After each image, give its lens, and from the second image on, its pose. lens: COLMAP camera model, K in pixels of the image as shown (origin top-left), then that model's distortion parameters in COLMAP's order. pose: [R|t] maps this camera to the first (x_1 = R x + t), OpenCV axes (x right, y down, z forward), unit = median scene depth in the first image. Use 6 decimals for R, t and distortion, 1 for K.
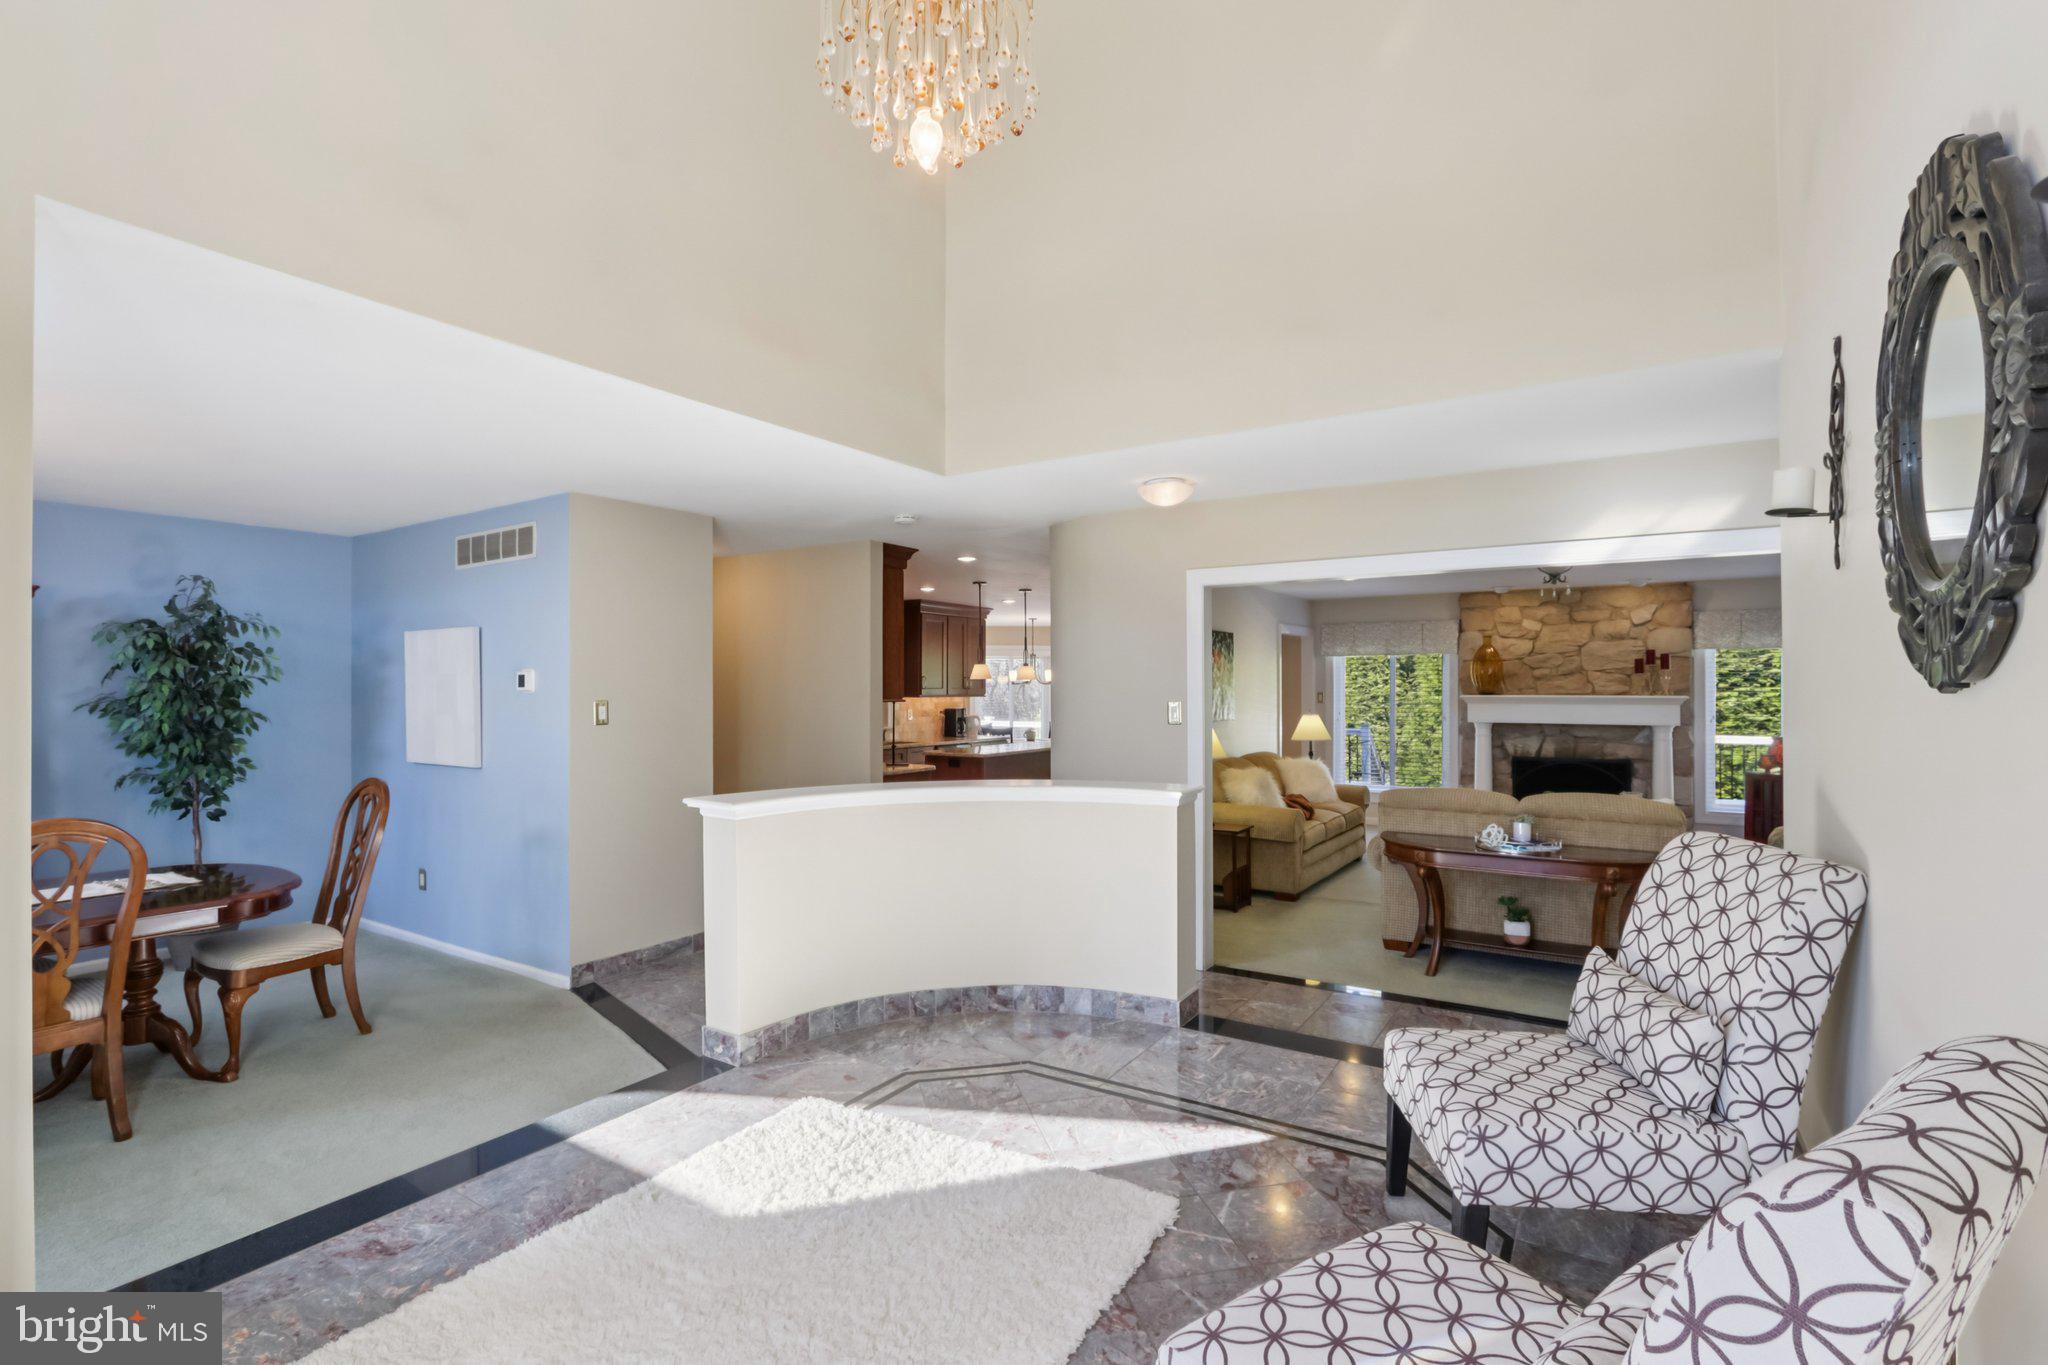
lens RADIAL K [[956.6, 0, 1024.0], [0, 956.6, 682.5], [0, 0, 1]] dist [-0.007920, 0.001809]
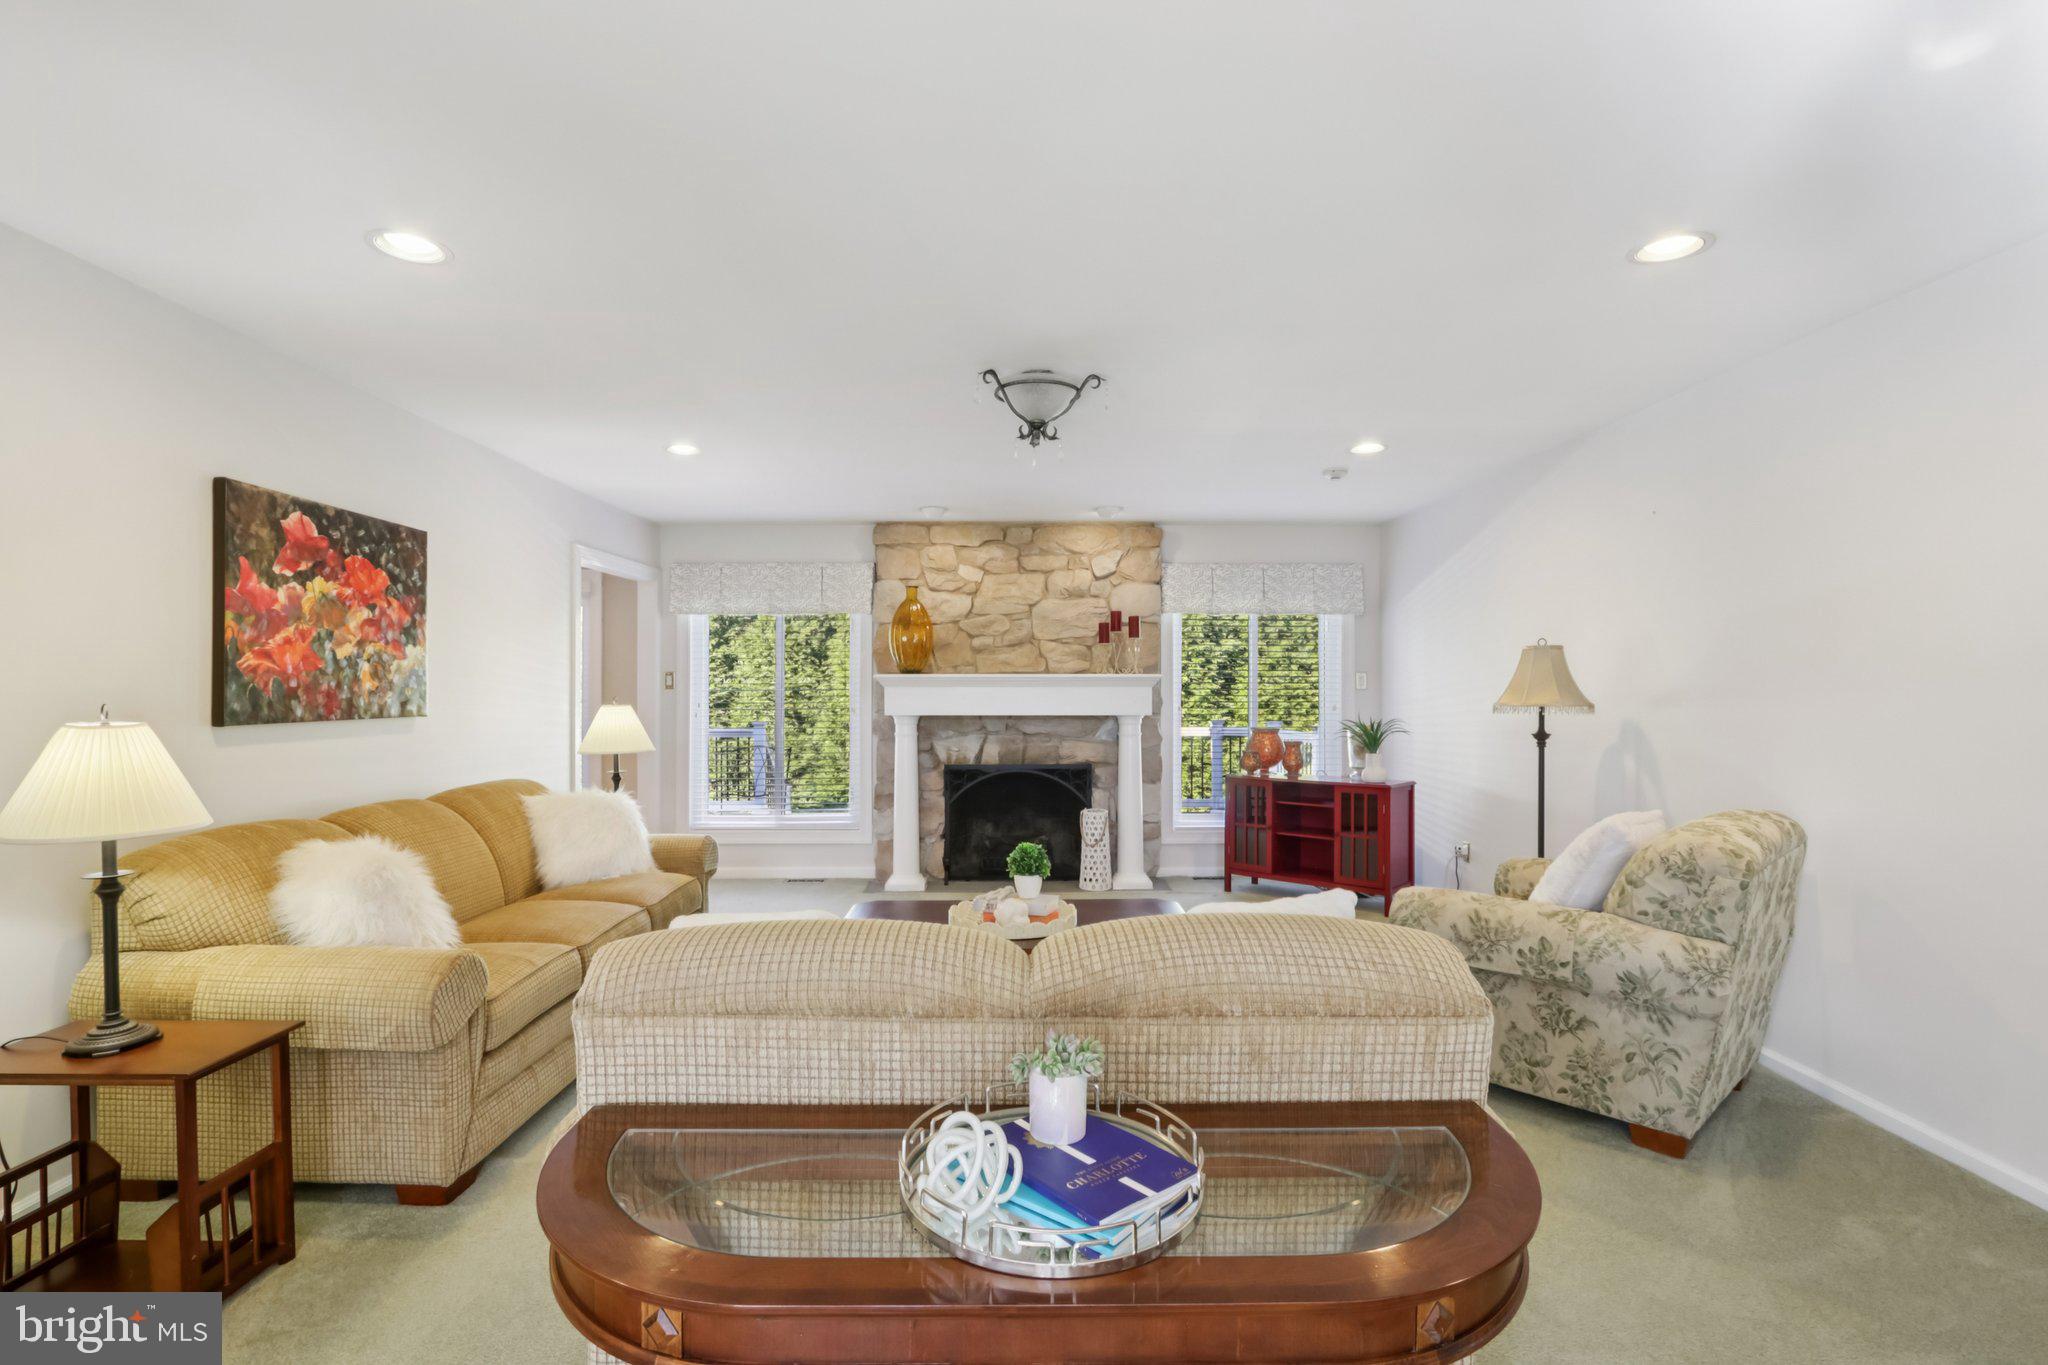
lens RADIAL K [[956.6, 0, 1024.0], [0, 956.6, 682.5], [0, 0, 1]] dist [-0.007920, 0.001809]
pose [[0.838381, 0.002491, 0.545079, 0.194044], [-0.001891, 0.999997, -0.001661, 0.020561], [-0.545082, 0.000362, 0.838383, 0.412655]]
